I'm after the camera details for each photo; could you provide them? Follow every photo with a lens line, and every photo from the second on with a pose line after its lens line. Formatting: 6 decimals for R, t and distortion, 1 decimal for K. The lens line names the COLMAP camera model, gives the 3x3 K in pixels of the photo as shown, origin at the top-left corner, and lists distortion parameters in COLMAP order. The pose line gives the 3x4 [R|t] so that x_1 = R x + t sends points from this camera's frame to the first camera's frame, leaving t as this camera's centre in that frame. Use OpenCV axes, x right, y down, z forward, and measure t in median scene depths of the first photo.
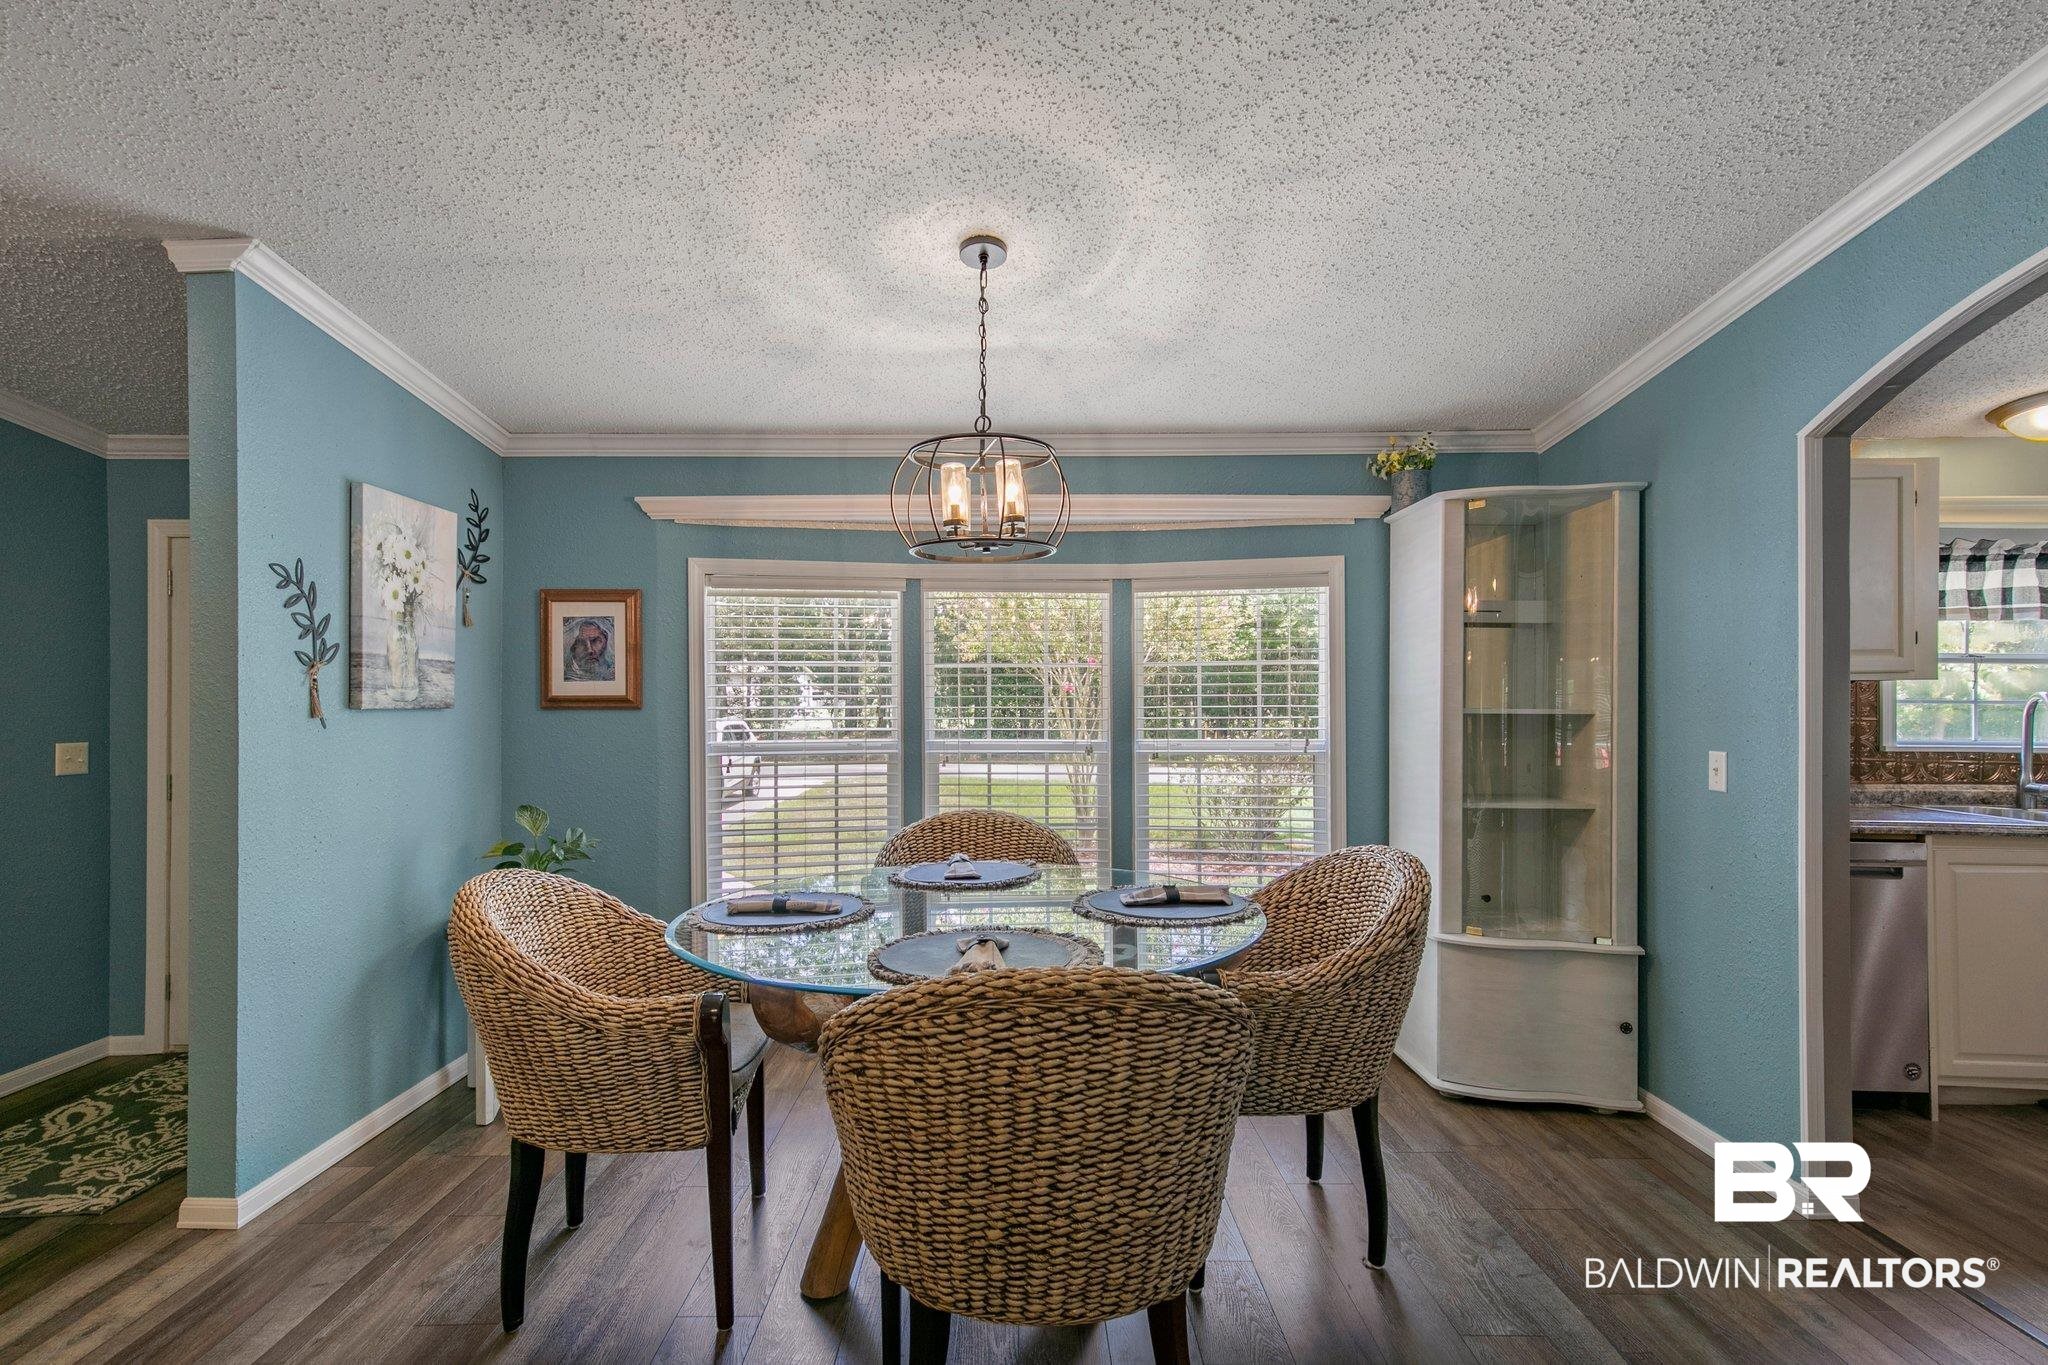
lens RADIAL K [[947.3, 0, 989.2], [0, 947.3, 692.6], [0, 0, 1]] dist [0.002056, 0.000801]
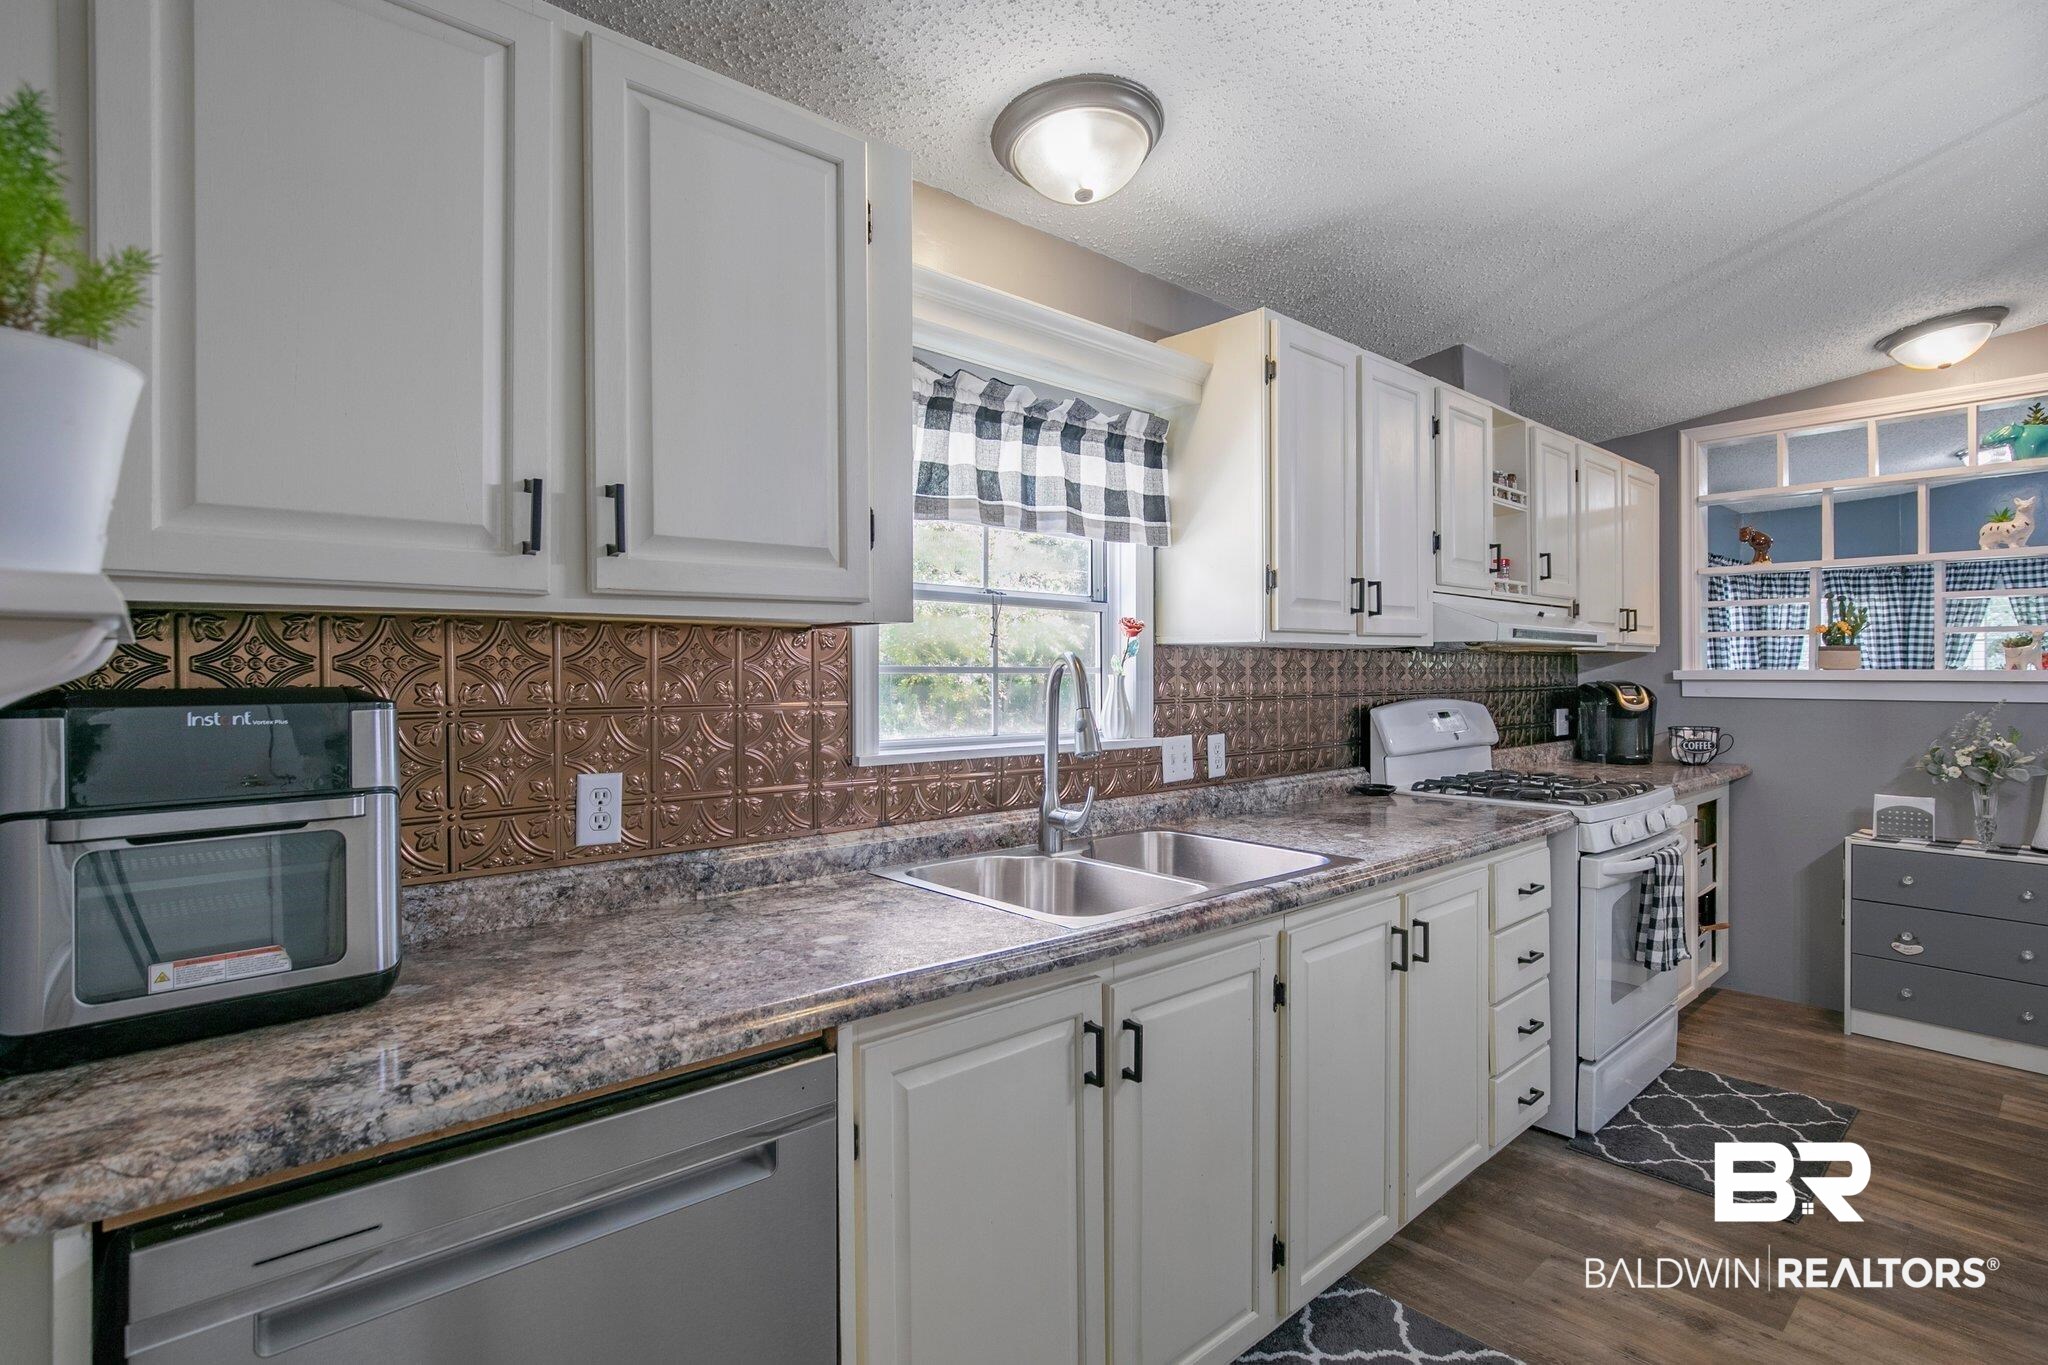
lens RADIAL K [[983.6, 0, 1022.0], [0, 983.6, 670.9], [0, 0, 1]] dist [-0.018419, 0.007655]
pose [[0.724756, -0.002502, 0.689001, 0.648783], [-0.000051, 0.999993, 0.003685, 0.007961], [-0.689006, -0.002705, 0.724751, 0.561747]]
